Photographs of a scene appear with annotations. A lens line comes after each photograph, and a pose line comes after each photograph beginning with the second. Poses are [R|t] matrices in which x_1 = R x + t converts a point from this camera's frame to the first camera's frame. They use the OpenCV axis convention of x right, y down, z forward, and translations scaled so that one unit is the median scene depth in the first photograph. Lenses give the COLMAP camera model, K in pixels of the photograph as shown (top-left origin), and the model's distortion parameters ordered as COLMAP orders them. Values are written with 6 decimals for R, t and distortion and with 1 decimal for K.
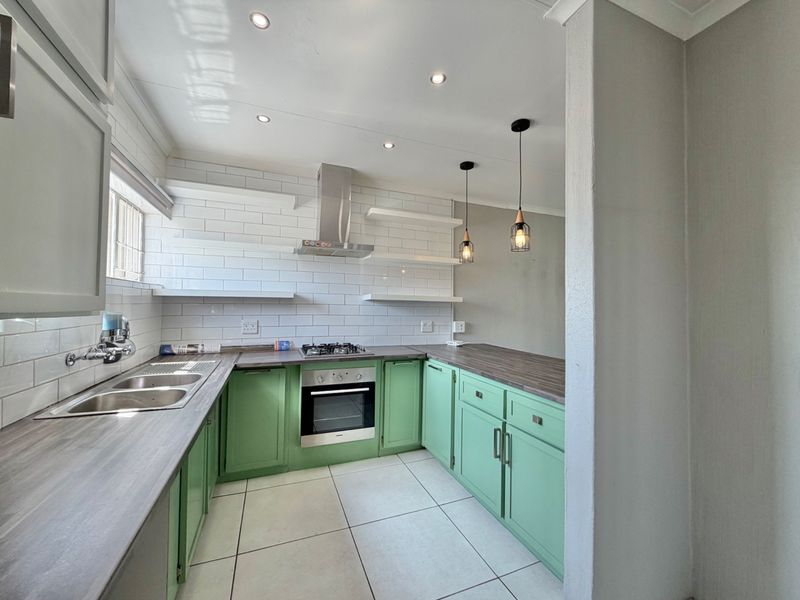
lens RADIAL K [[319.3, 0, 400.9], [0, 319.3, 299.5], [0, 0, 1]] dist [-0.002212, 0.000948]
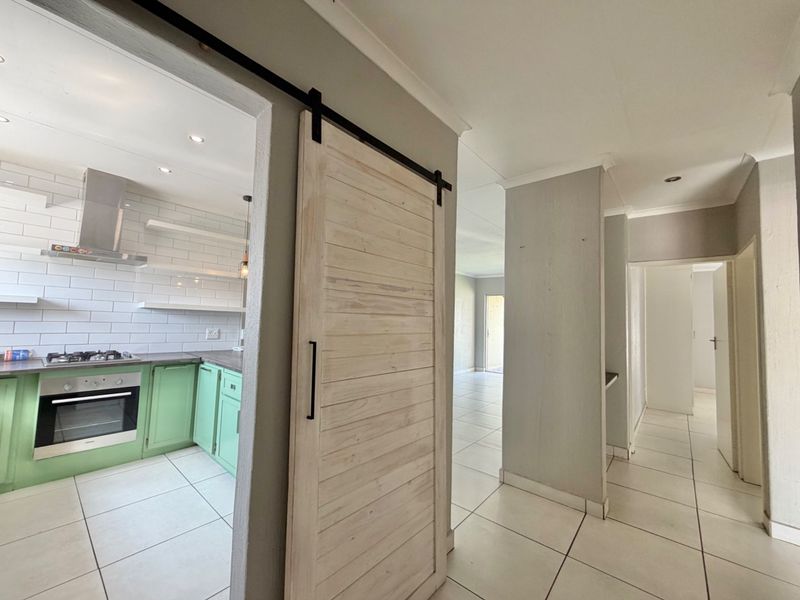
lens RADIAL K [[319.3, 0, 399.3], [0, 319.3, 301.1], [0, 0, 1]] dist [-0.002212, 0.000948]
pose [[0.886109, 0.044429, 0.461343, 0.172887], [-0.032550, 0.998903, -0.033679, -0.013556], [-0.462333, 0.014827, 0.886583, -0.319247]]
